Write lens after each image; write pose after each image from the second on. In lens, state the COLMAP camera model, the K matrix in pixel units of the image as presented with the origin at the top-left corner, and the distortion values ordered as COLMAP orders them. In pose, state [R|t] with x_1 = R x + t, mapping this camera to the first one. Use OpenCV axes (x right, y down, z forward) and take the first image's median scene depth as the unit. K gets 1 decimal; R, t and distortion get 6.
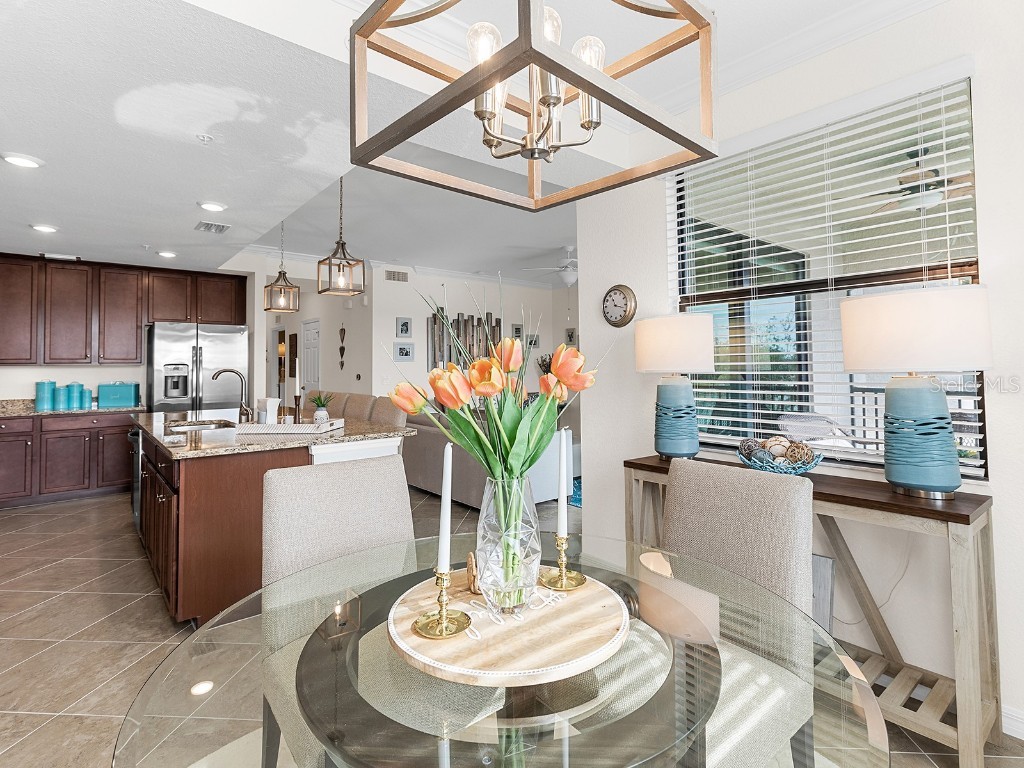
lens RADIAL K [[521.6, 0, 528.5], [0, 521.6, 348.8], [0, 0, 1]] dist [-0.000007, 0.000118]
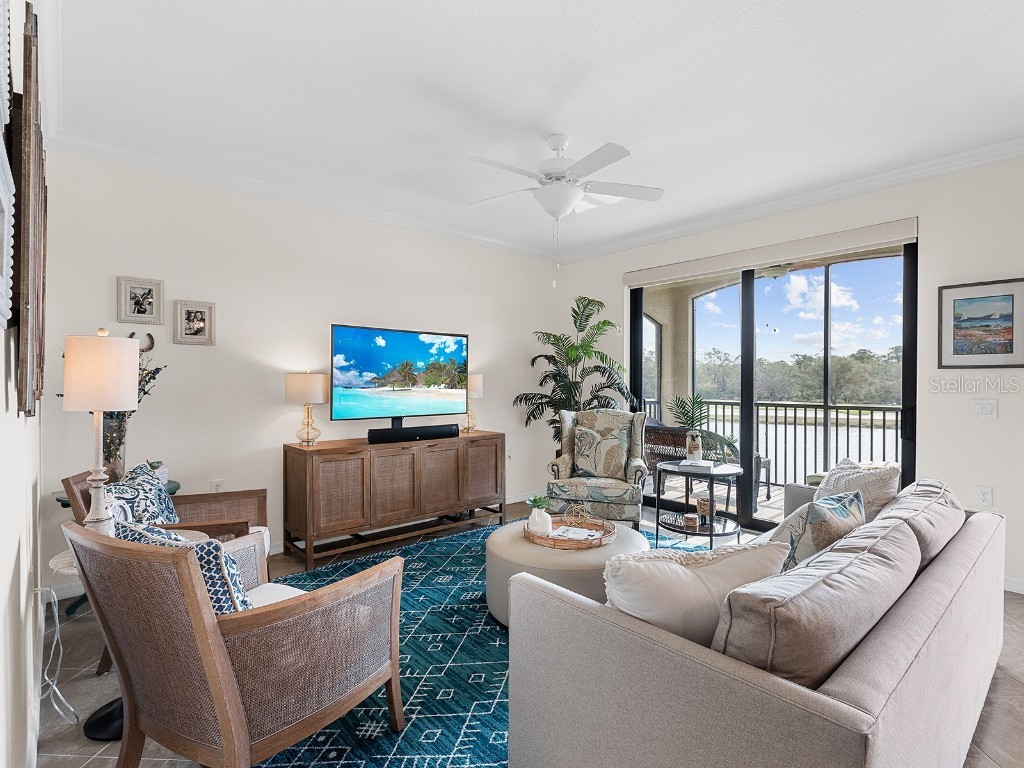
lens RADIAL K [[505.7, 0, 516.4], [0, 505.7, 385.1], [0, 0, 1]] dist [0.001769, 0.000645]
pose [[-0.012918, 0.000446, 0.999916, -0.455818], [-0.036209, 0.999344, -0.000914, 0.044287], [-0.999261, -0.036218, -0.012893, 1.175378]]
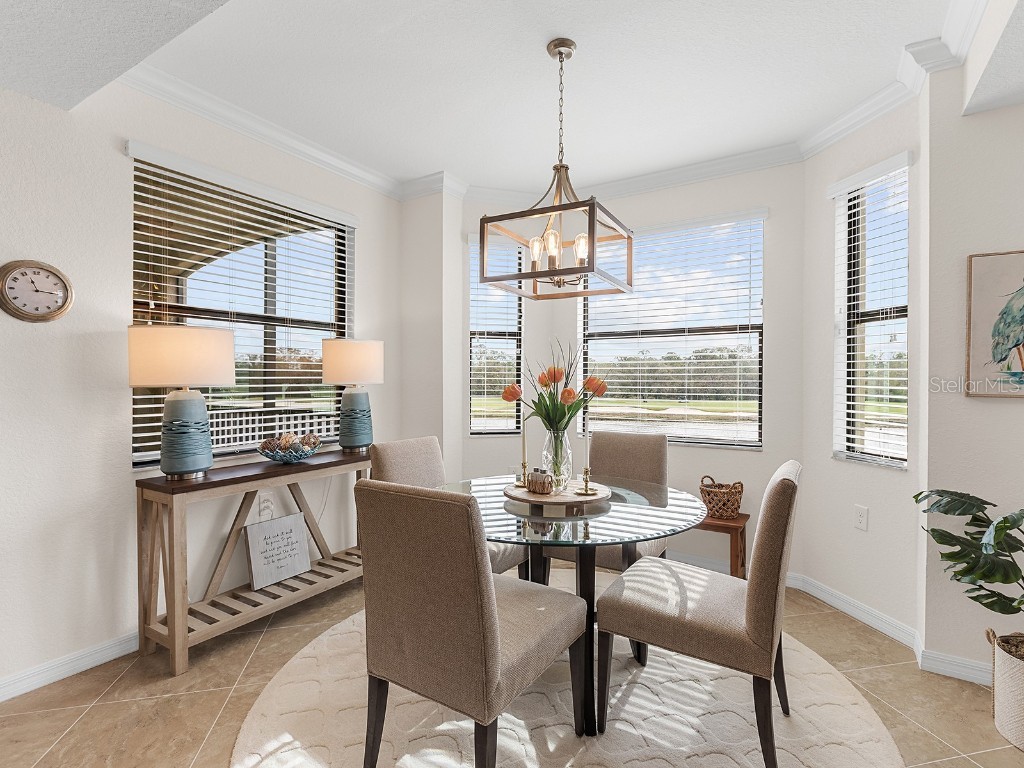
lens RADIAL K [[512.0, 0, 520.8], [0, 512.0, 377.8], [0, 0, 1]] dist [0.000624, -0.000047]
pose [[-0.292031, 0.013263, 0.956317, -0.374241], [-0.032657, 0.999182, -0.023830, 0.015774], [-0.955851, -0.038190, -0.291359, 0.321760]]
